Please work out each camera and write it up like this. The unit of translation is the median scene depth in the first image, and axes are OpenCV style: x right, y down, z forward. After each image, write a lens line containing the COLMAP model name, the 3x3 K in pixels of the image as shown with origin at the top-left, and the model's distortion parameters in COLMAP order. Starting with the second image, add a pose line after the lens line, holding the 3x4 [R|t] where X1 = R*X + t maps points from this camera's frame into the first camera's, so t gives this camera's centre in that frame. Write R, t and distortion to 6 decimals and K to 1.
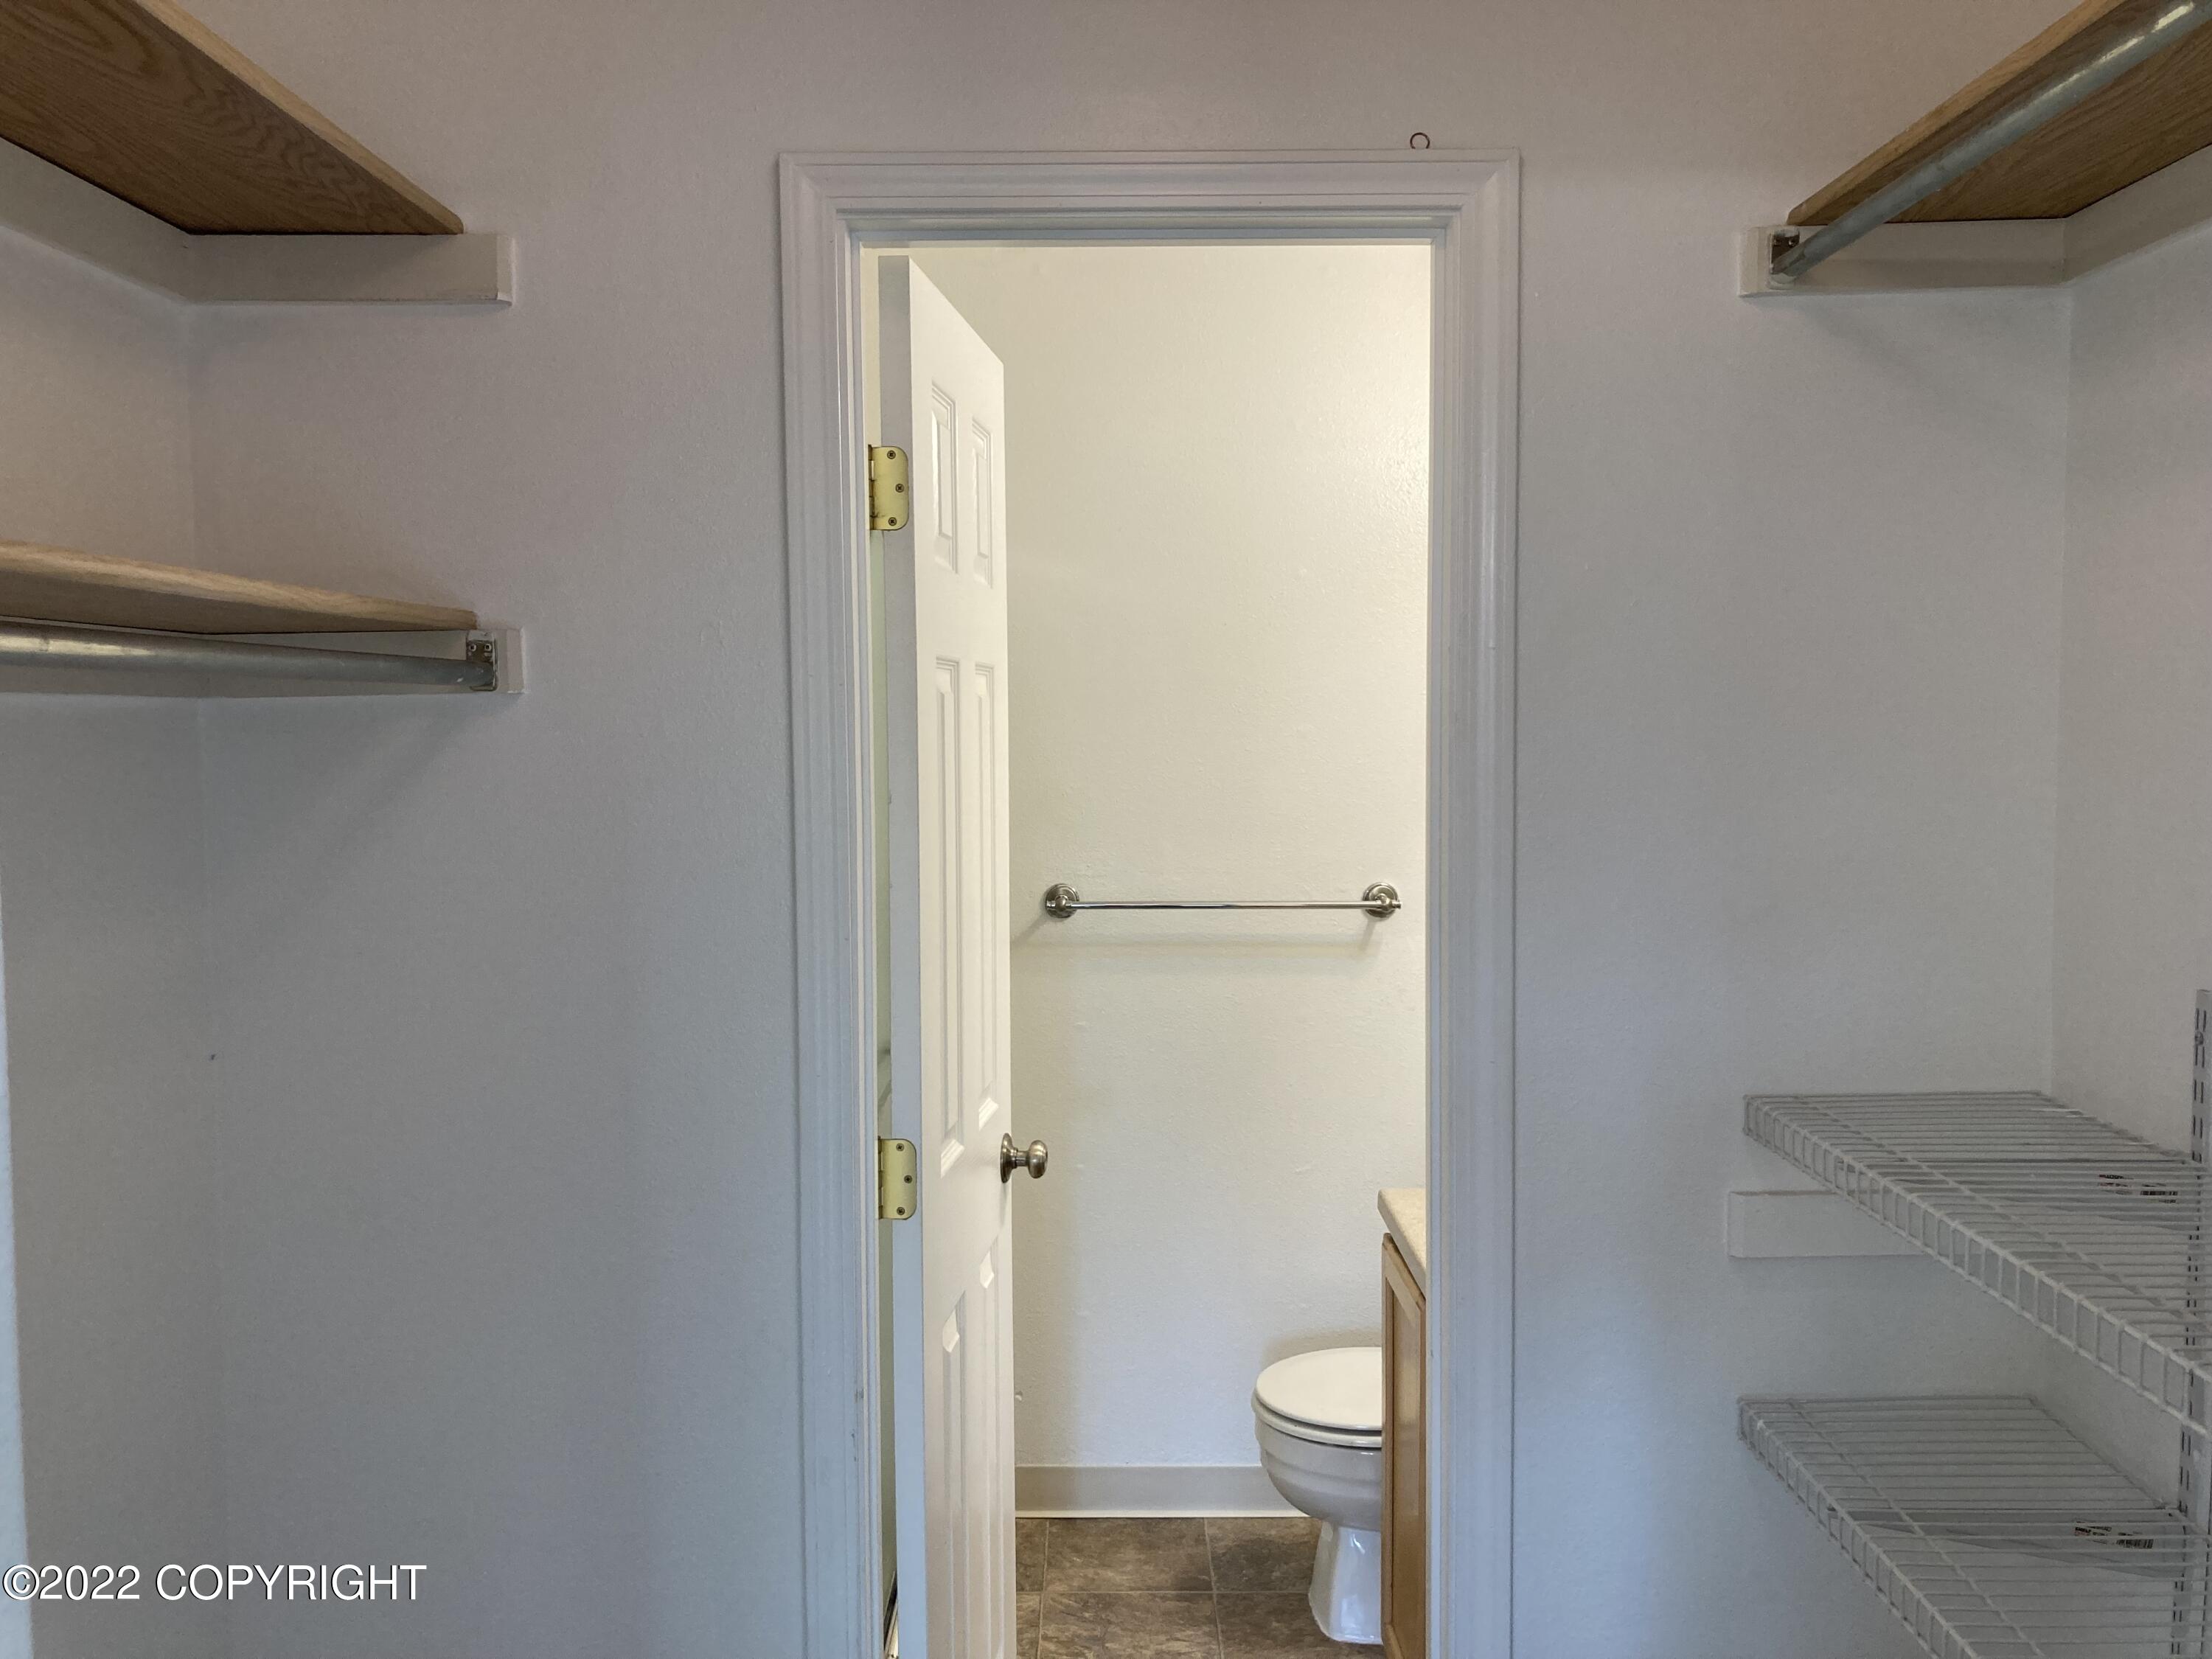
lens RADIAL K [[1822.2, 0, 1106.7], [0, 1822.2, 797.3], [0, 0, 1]] dist [-0.000175, 0.003795]
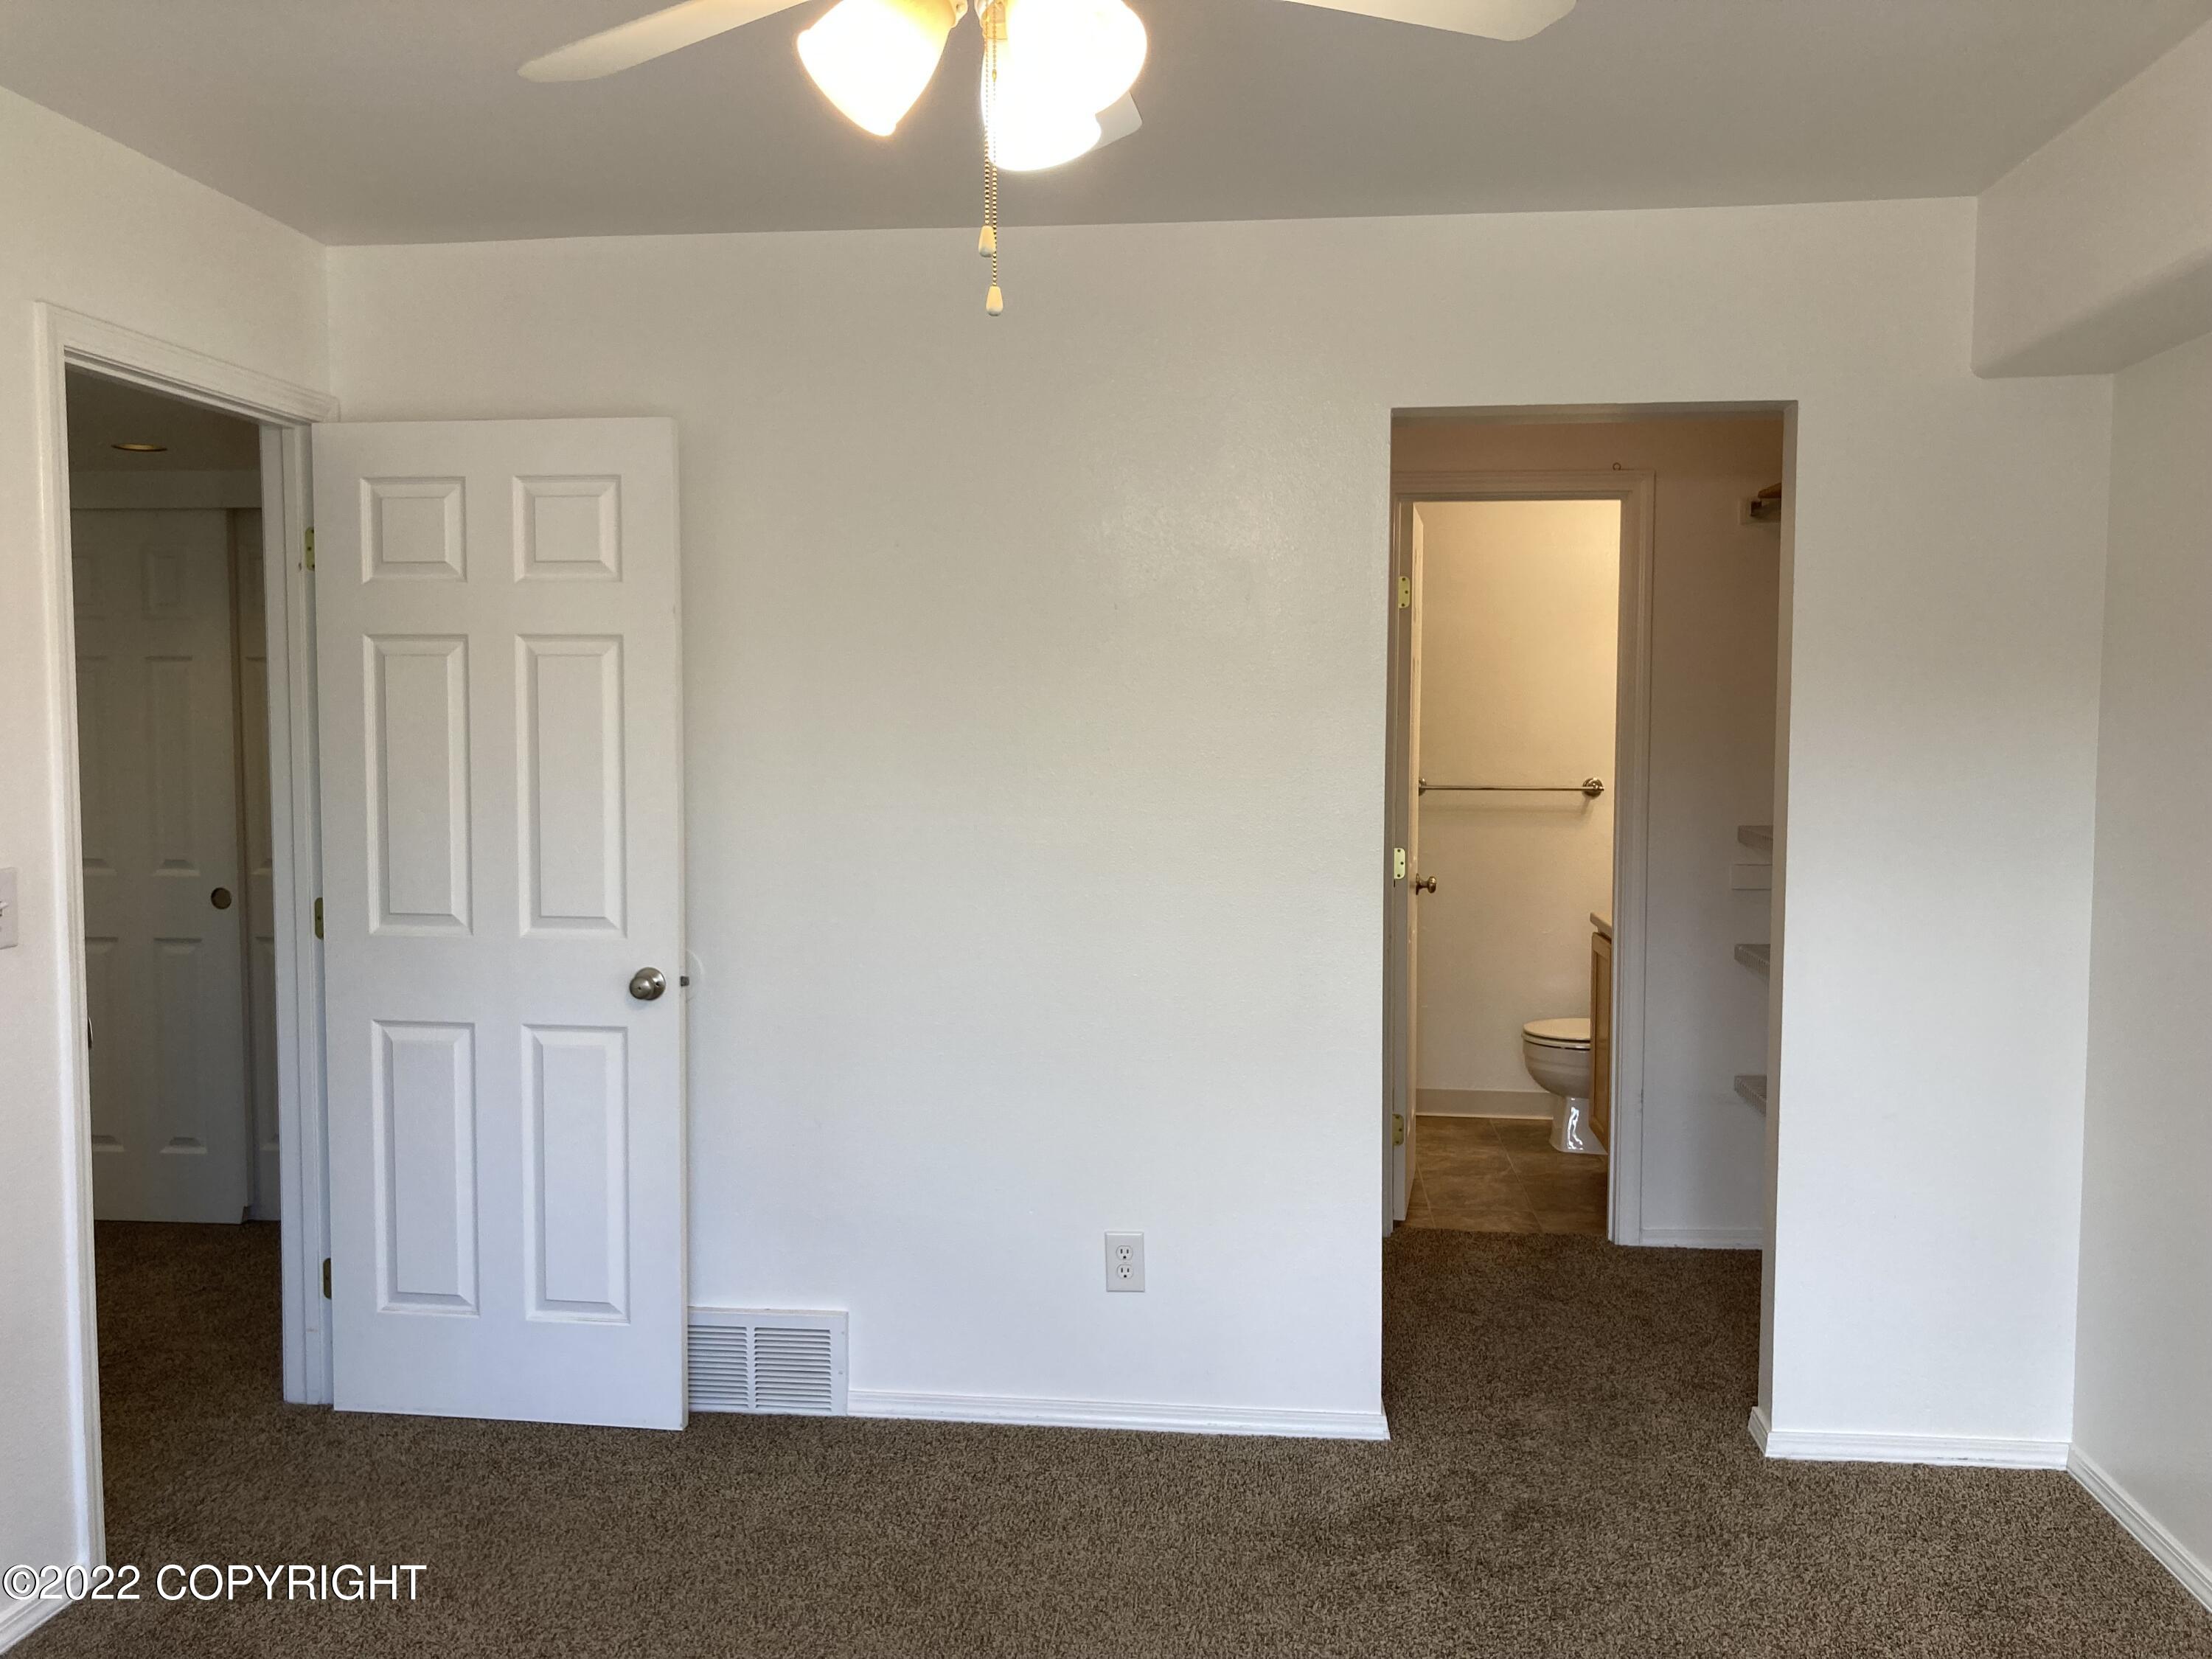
lens RADIAL K [[1824.9, 0, 1106.0], [0, 1824.9, 829.5], [0, 0, 1]] dist [0.056118, -0.001764]
pose [[0.994016, 0.015326, -0.108152, -0.165295], [-0.012903, 0.999651, 0.023068, 0.073228], [0.108468, -0.021534, 0.993867, -1.072595]]
